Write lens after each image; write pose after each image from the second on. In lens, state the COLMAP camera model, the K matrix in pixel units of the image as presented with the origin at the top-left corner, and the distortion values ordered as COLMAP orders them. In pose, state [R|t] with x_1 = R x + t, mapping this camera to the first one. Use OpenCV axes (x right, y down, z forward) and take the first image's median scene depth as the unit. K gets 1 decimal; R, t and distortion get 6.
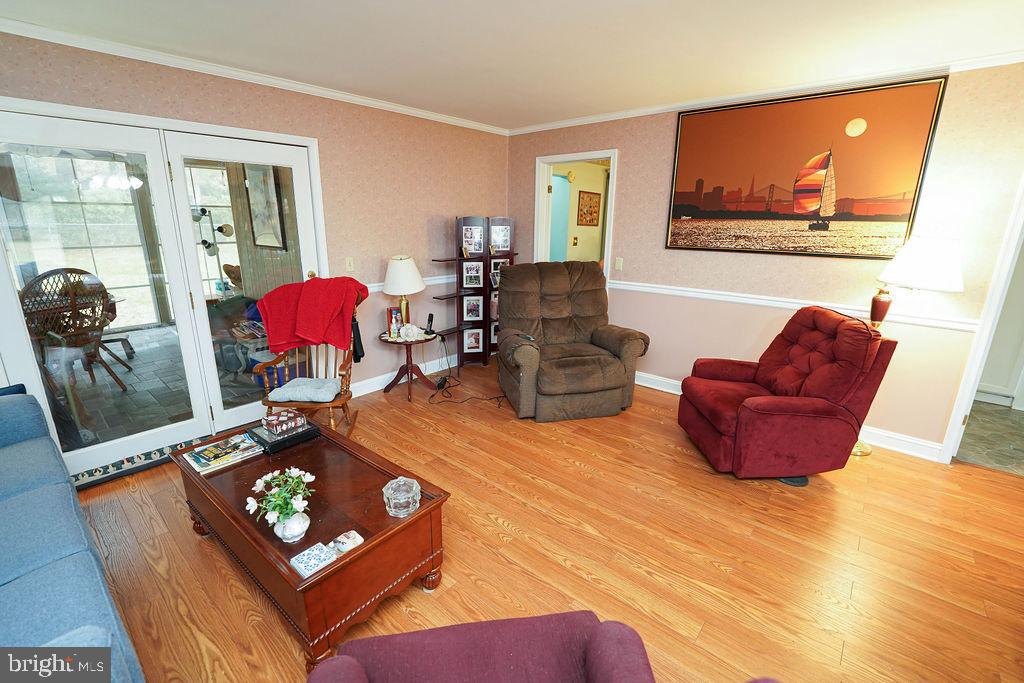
lens RADIAL K [[446.2, 0, 502.3], [0, 446.2, 341.6], [0, 0, 1]] dist [-0.017062, 0.000388]
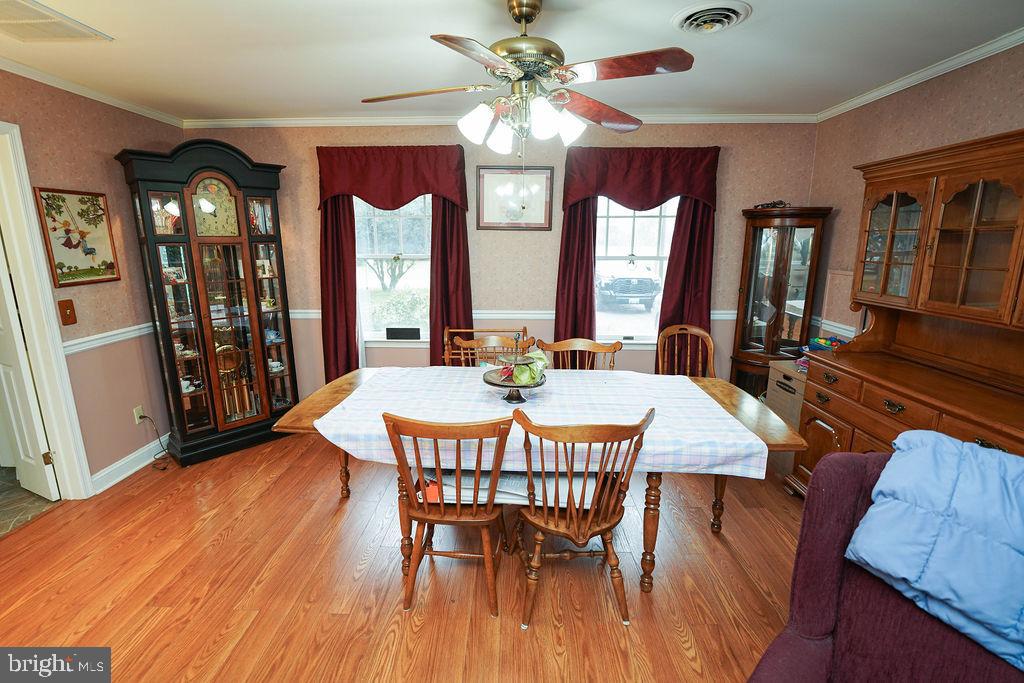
lens RADIAL K [[463.9, 0, 501.6], [0, 463.9, 343.1], [0, 0, 1]] dist [-0.015482, -0.000020]
pose [[-0.635782, -0.175251, 0.751711, 0.014829], [0.199221, 0.903629, 0.379165, -0.143901], [-0.745716, 0.390823, -0.539597, 0.517925]]
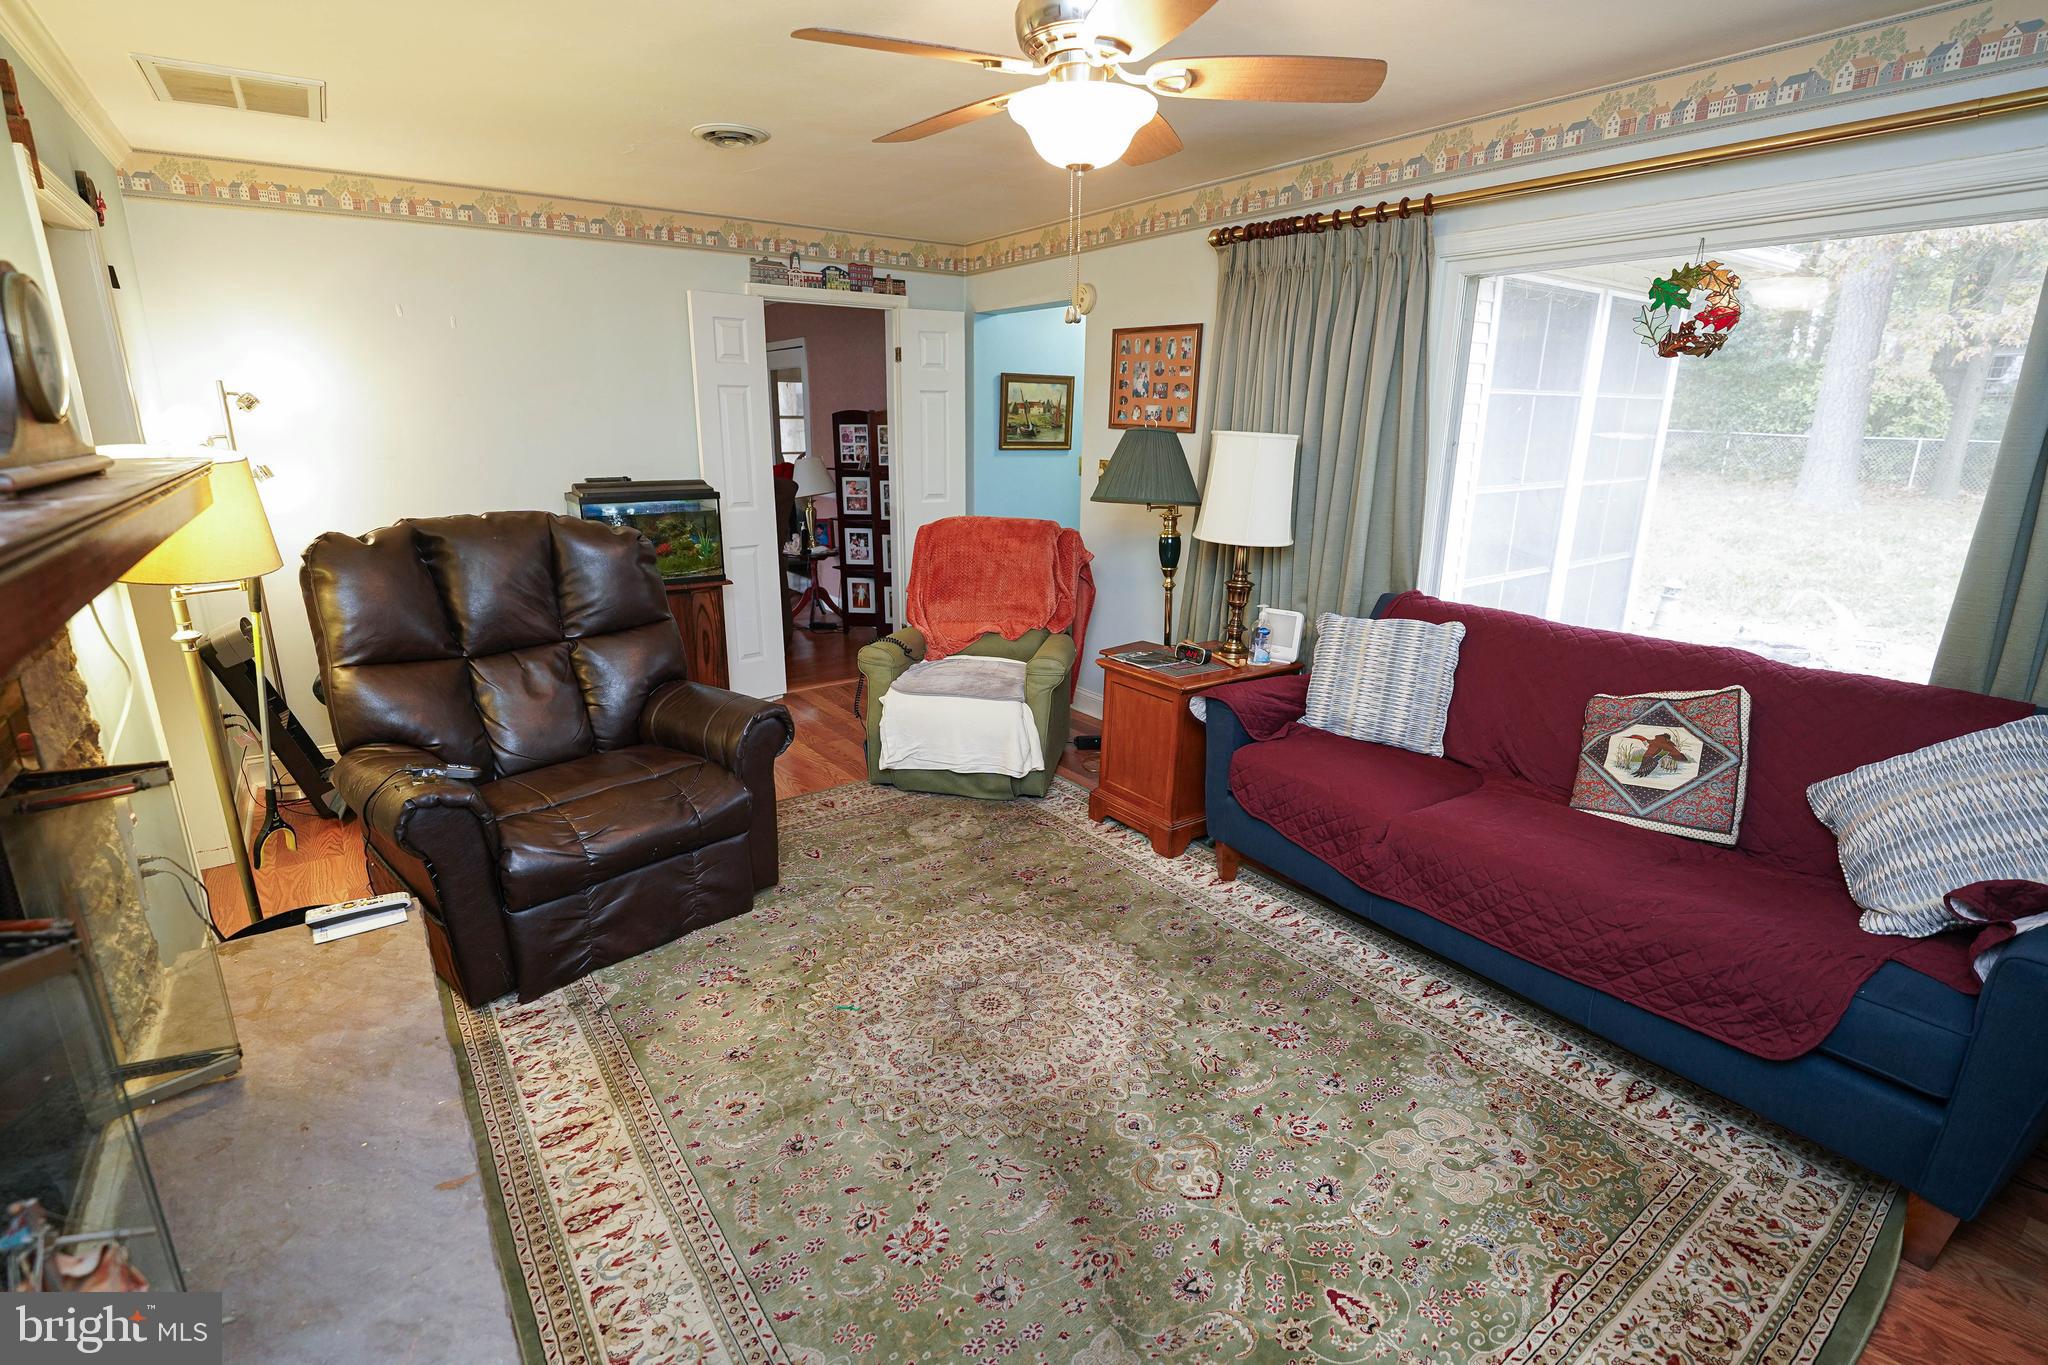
lens RADIAL K [[929.9, 0, 1004.5], [0, 929.9, 680.1], [0, 0, 1]] dist [-0.016496, 0.000481]
pose [[-0.223217, 0.254739, -0.940894, 1.823227], [-0.262421, 0.913908, 0.309689, -0.551455], [0.938781, 0.316039, -0.137151, 2.105257]]
